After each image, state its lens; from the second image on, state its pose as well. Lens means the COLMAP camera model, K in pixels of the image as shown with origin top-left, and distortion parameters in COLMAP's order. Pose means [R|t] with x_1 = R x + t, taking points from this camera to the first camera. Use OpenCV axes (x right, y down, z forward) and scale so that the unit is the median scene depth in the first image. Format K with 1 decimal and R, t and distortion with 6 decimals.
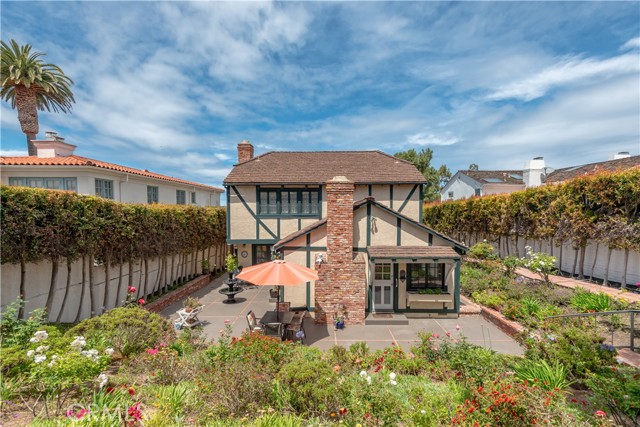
lens RADIAL K [[296.9, 0, 315.9], [0, 296.9, 223.4], [0, 0, 1]] dist [0.018998, -0.001043]
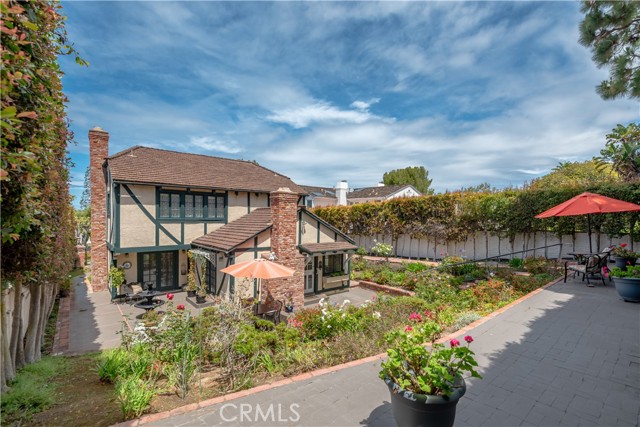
lens RADIAL K [[300.0, 0, 322.4], [0, 300.0, 229.7], [0, 0, 1]] dist [0.049306, -0.027110]
pose [[0.761491, -0.015236, 0.647997, -0.414374], [0.014653, 0.999873, 0.006290, 0.005451], [-0.648010, 0.004705, 0.761617, -0.023328]]
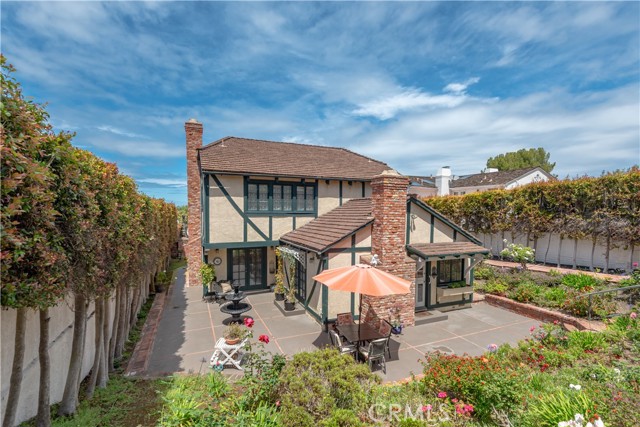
lens RADIAL K [[300.0, 0, 322.4], [0, 300.0, 229.7], [0, 0, 1]] dist [0.049306, -0.027110]
pose [[0.909352, -0.017450, 0.415661, -0.350647], [0.008822, 0.999704, 0.022670, 0.002541], [-0.415934, -0.016948, 0.909237, 0.159131]]
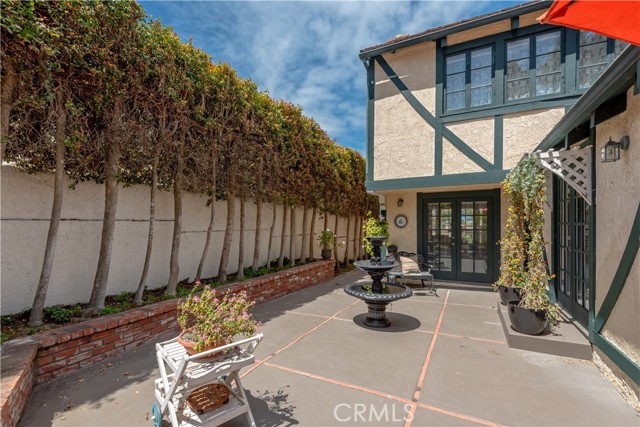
lens RADIAL K [[296.9, 0, 315.9], [0, 296.9, 223.4], [0, 0, 1]] dist [0.018998, -0.001043]
pose [[0.900220, 0.002615, -0.435427, -0.170278], [-0.016353, 0.999480, -0.027807, 0.135827], [0.435128, 0.032153, 0.899794, 0.560650]]
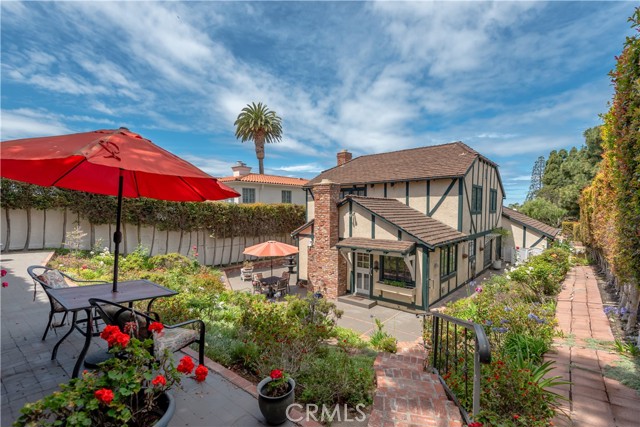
lens RADIAL K [[290.3, 0, 320.0], [0, 290.3, 213.5], [0, 0, 1]] dist [0.003059, 0.000113]
pose [[0.768704, 0.010887, -0.639512, 0.589870], [-0.023630, 0.999656, -0.011385, -0.000739], [0.639168, 0.023863, 0.768697, 0.027486]]
